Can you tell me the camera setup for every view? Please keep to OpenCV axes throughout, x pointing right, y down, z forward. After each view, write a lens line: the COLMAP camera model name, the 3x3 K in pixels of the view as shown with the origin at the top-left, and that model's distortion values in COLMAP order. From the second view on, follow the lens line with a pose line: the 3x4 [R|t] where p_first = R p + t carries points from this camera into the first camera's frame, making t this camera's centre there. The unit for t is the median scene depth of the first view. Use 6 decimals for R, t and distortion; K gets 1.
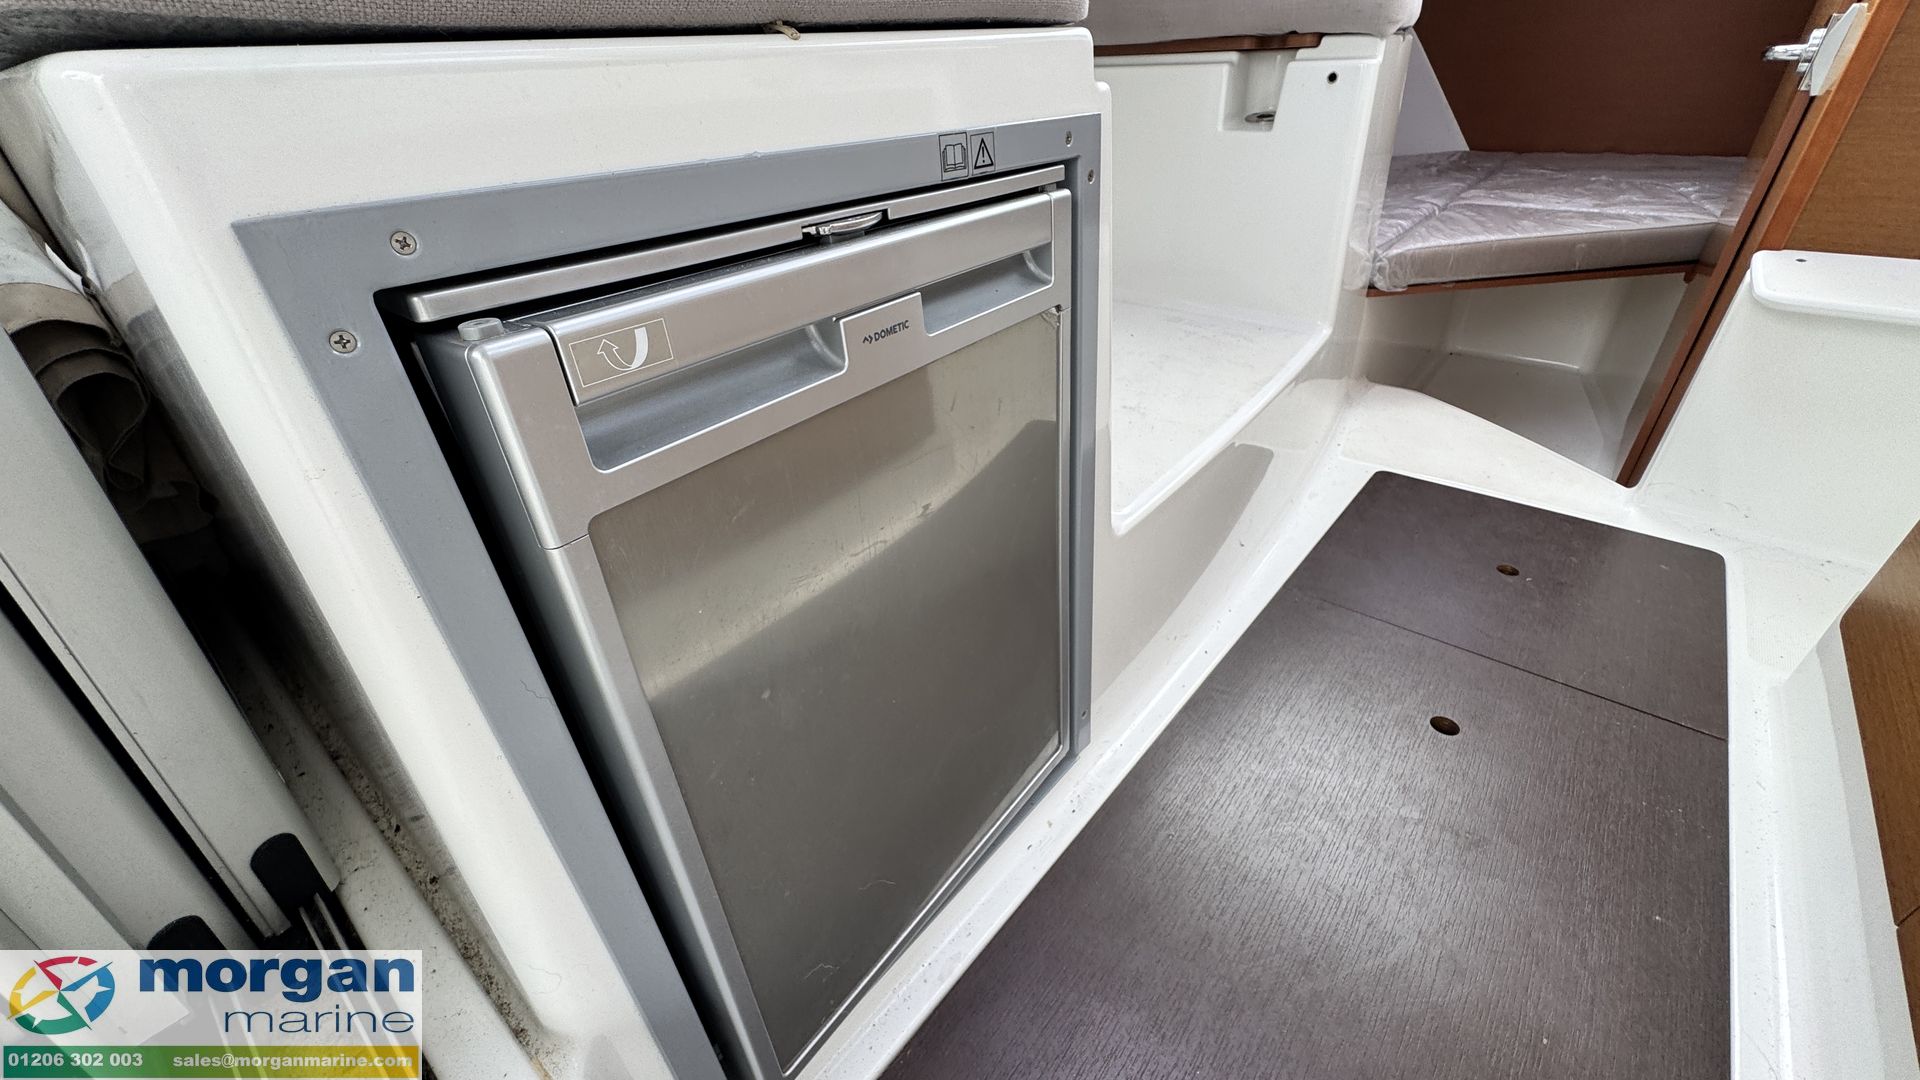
lens RADIAL K [[767.2, 0, 960.4], [0, 767.2, 537.6], [0, 0, 1]] dist [-0.005690, 0.000600]
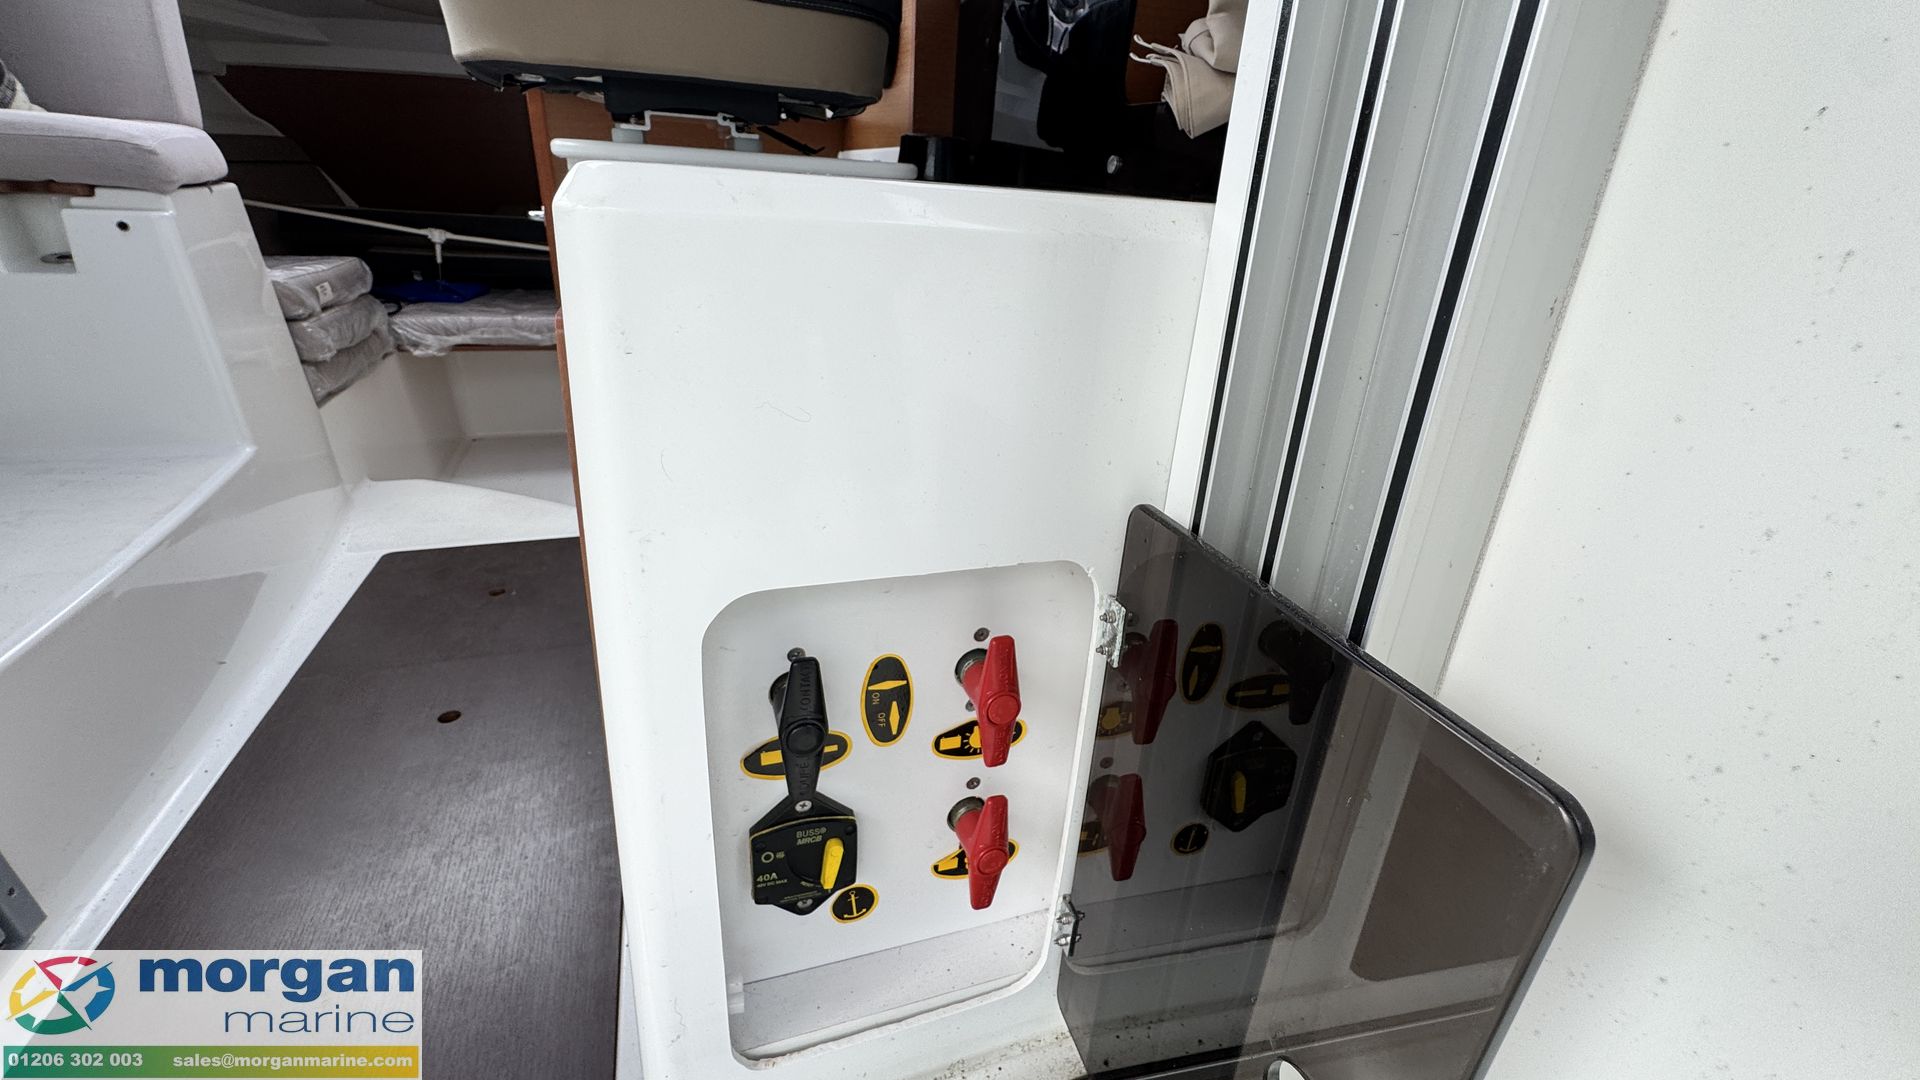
lens RADIAL K [[767.2, 0, 960.4], [0, 767.2, 537.6], [0, 0, 1]] dist [-0.005690, 0.000600]
pose [[0.497304, -0.297532, 0.814962, 0.072355], [0.386914, 0.916827, 0.098619, 0.129869], [-0.776522, 0.266276, 0.571061, -0.367405]]
